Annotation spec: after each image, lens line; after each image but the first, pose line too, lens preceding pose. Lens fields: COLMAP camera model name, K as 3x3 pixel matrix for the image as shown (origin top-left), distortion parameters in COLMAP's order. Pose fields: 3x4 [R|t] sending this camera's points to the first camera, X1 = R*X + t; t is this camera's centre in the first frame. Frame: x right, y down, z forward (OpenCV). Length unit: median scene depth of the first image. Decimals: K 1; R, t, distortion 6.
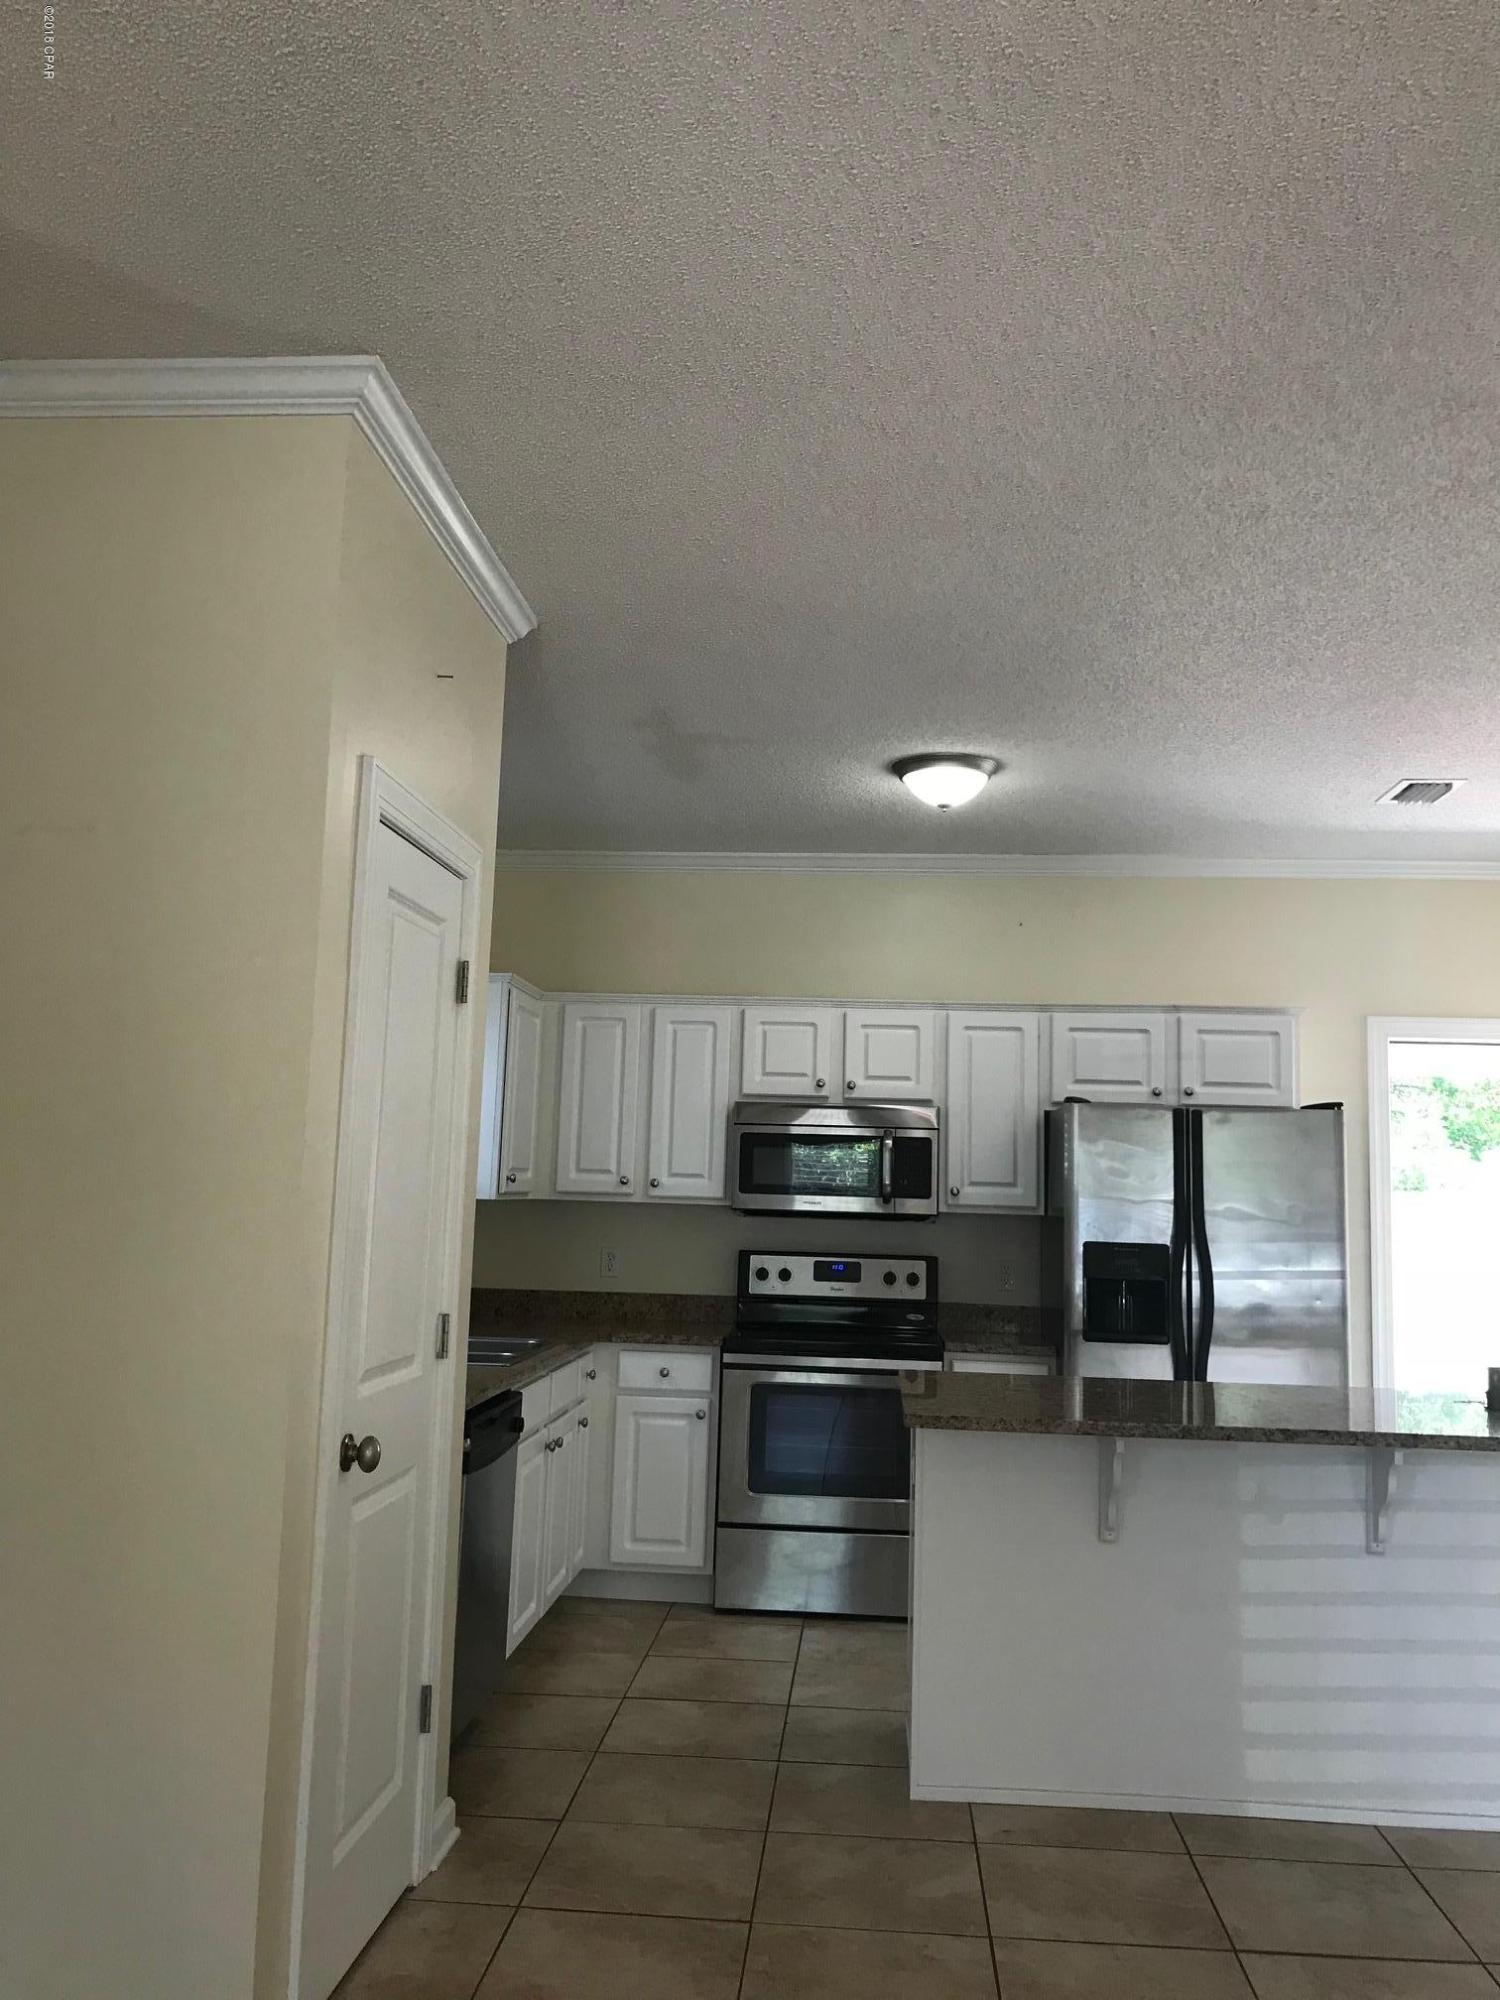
lens RADIAL K [[1652.2, 0, 744.3], [0, 1652.2, 999.8], [0, 0, 1]] dist [-0.010422, 0.011541]
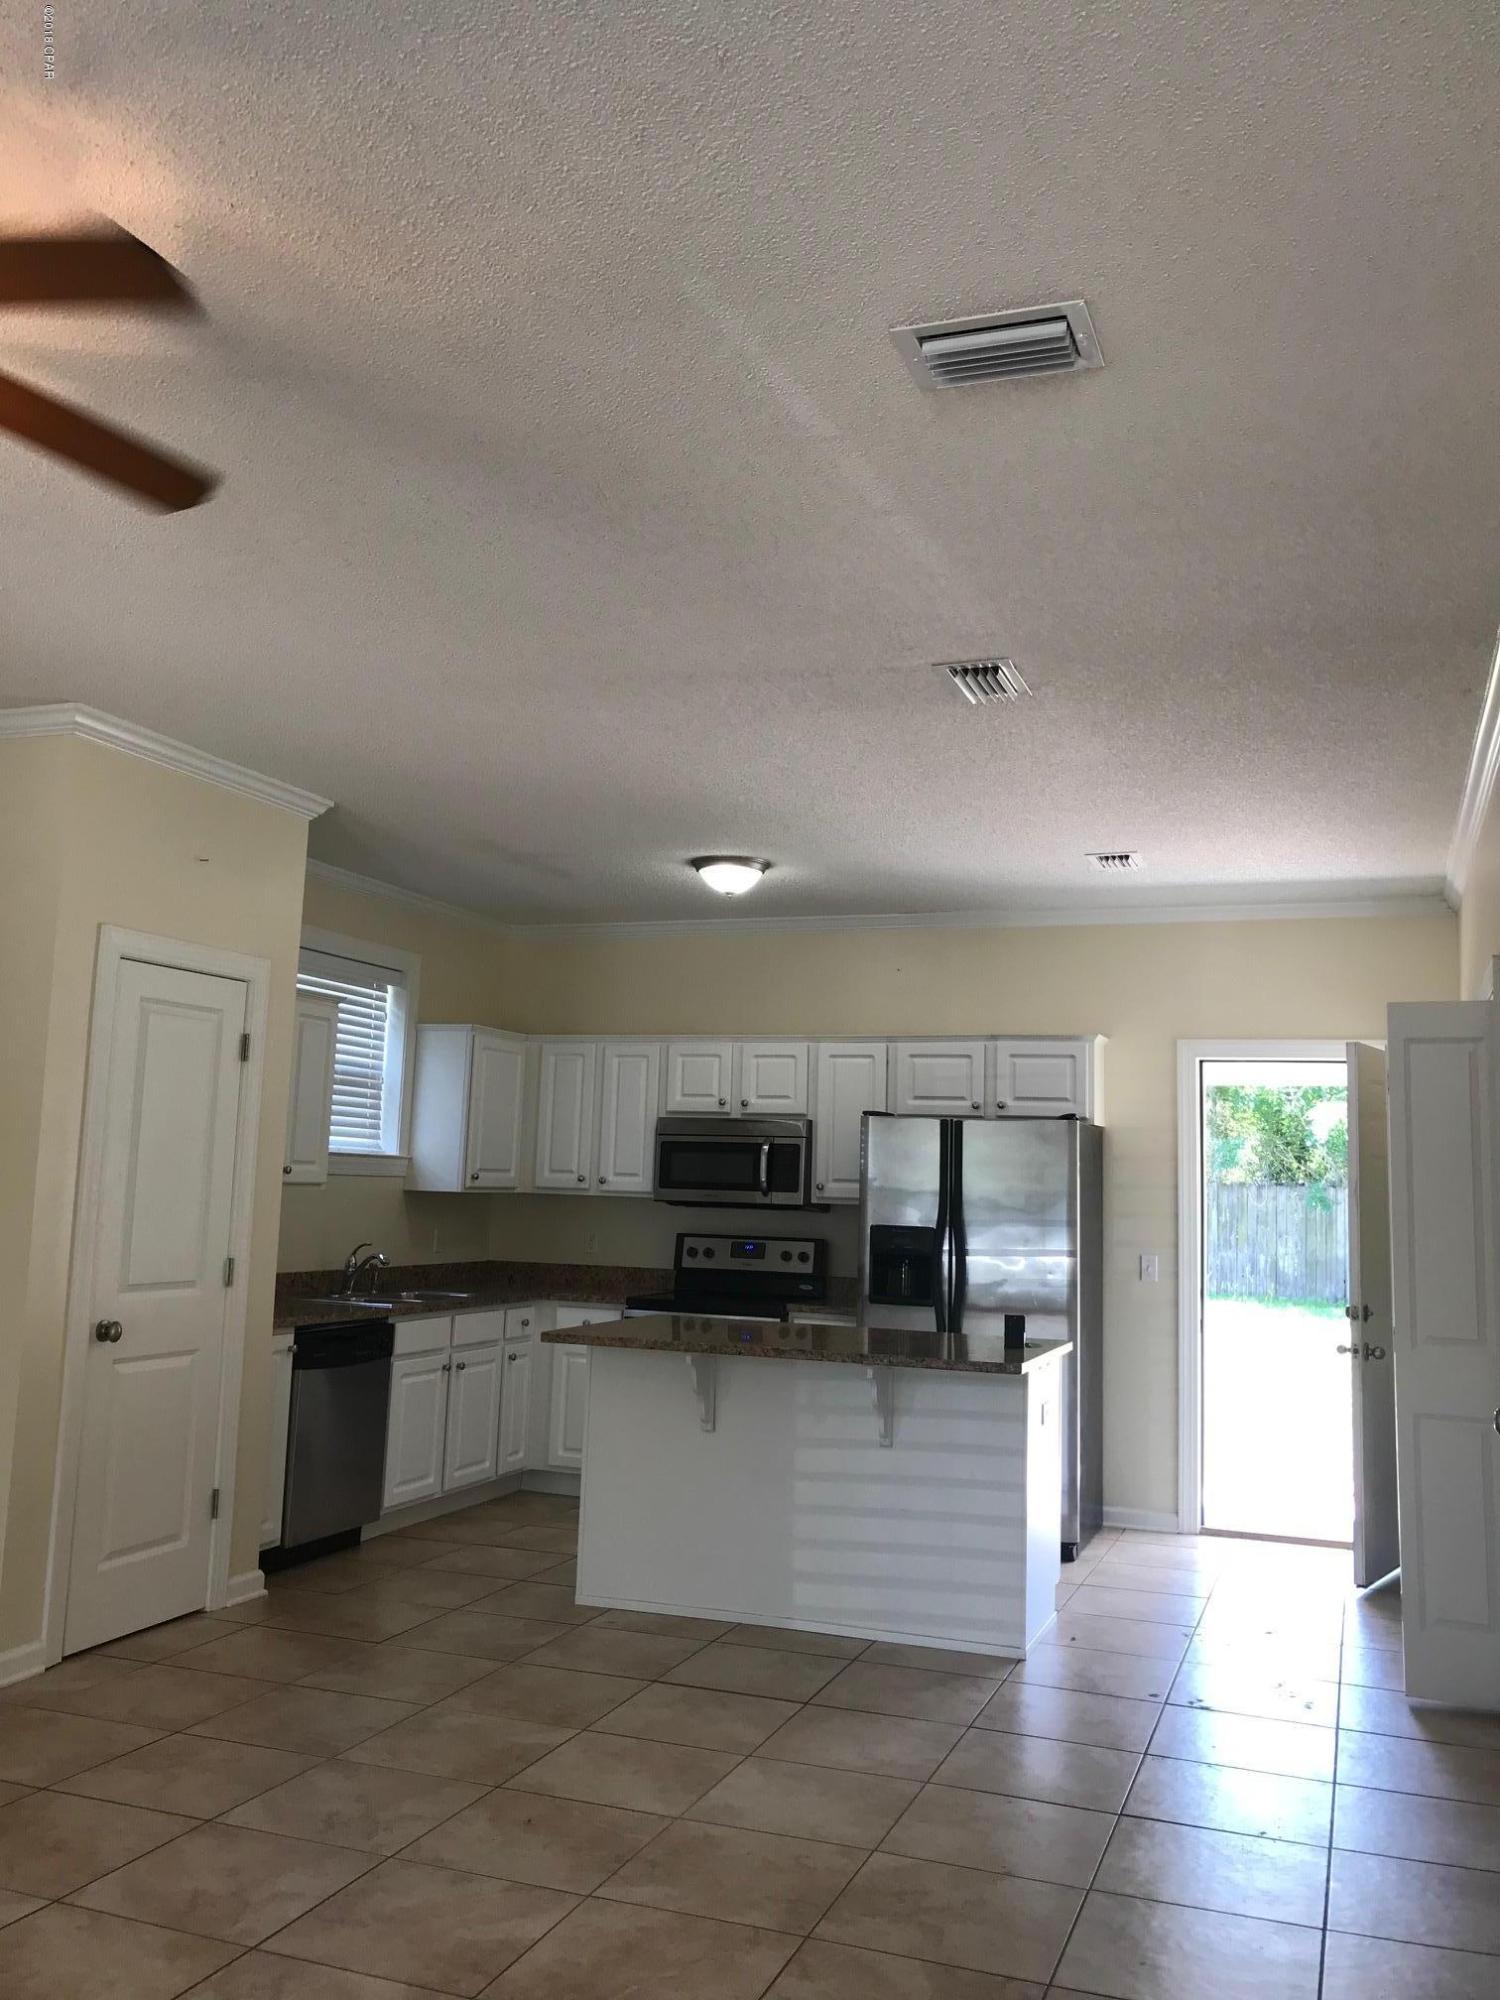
lens RADIAL K [[1652.2, 0, 759.5], [0, 1652.2, 995.4], [0, 0, 1]] dist [-0.010422, 0.011541]
pose [[0.964369, -0.029939, -0.262863, 0.419324], [0.028088, 0.999547, -0.010795, -0.017497], [0.263067, 0.003027, 0.964773, -0.227235]]
